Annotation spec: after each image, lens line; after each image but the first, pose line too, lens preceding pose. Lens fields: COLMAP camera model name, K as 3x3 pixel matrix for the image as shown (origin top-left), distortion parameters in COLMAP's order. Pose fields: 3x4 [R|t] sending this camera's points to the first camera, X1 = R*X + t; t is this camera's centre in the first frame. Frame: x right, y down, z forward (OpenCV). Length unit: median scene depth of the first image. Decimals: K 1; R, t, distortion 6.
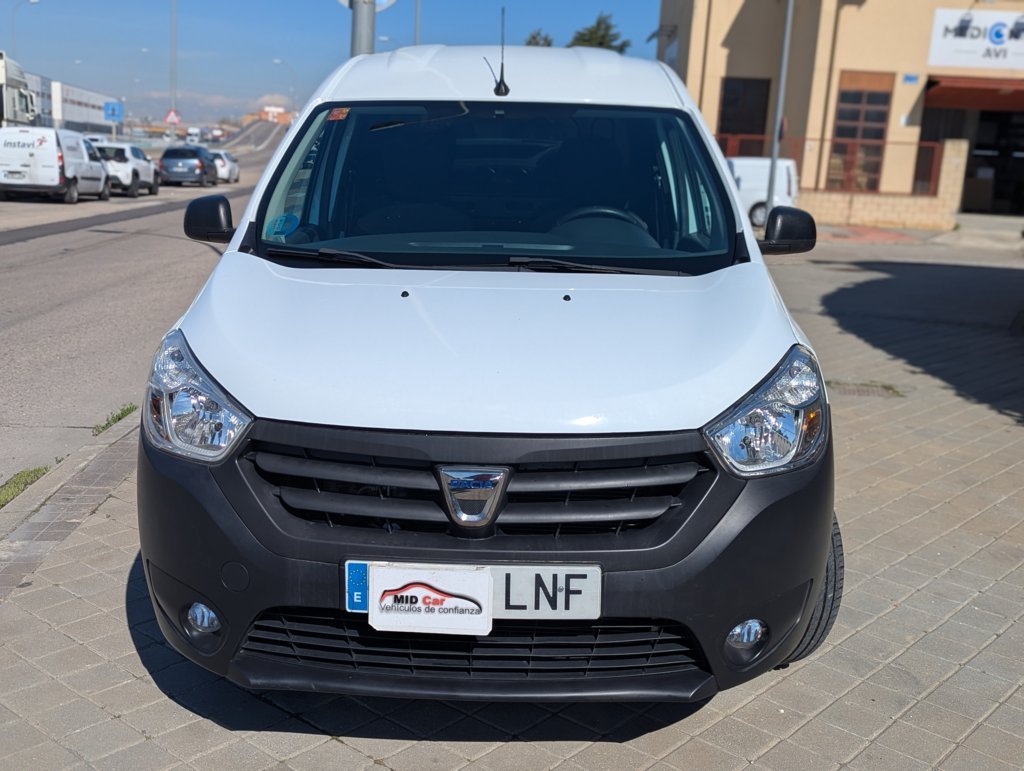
lens RADIAL K [[1122.4, 0, 503.3], [0, 1122.4, 386.2], [0, 0, 1]] dist [0.078952, -0.040949]
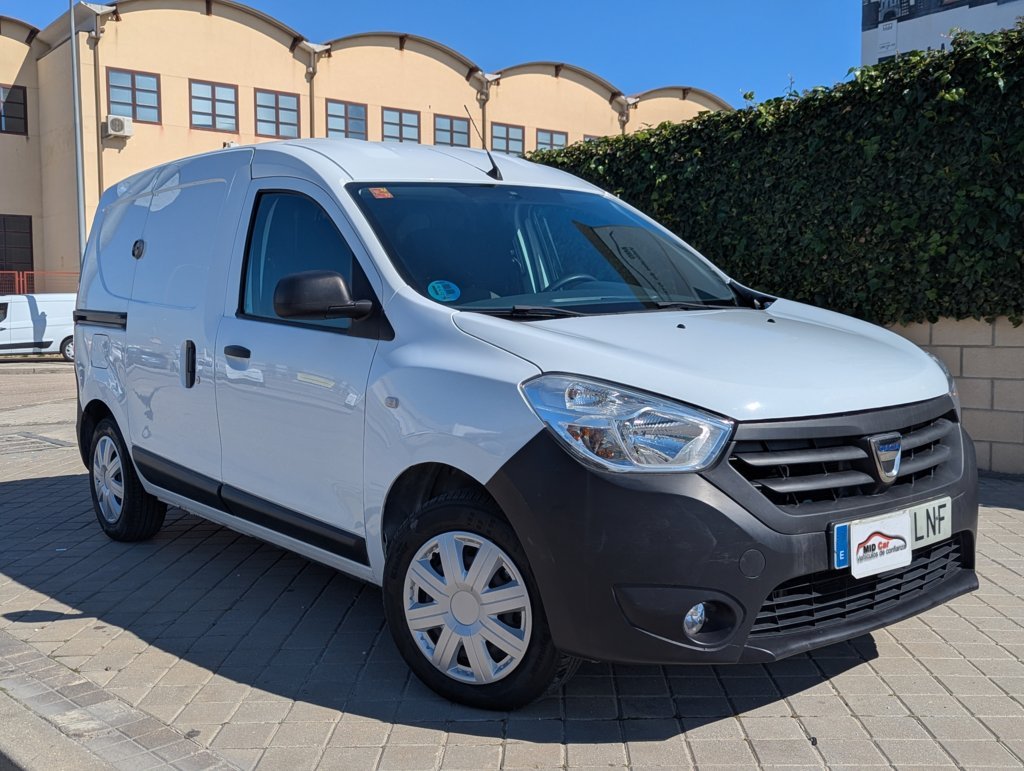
lens RADIAL K [[1122.4, 0, 503.3], [0, 1122.4, 386.2], [0, 0, 1]] dist [0.078952, -0.040949]
pose [[0.741544, -0.085816, 0.665393, -1.197762], [0.169059, 0.983683, -0.061541, 0.023027], [-0.649254, 0.158126, 0.743953, 0.308455]]
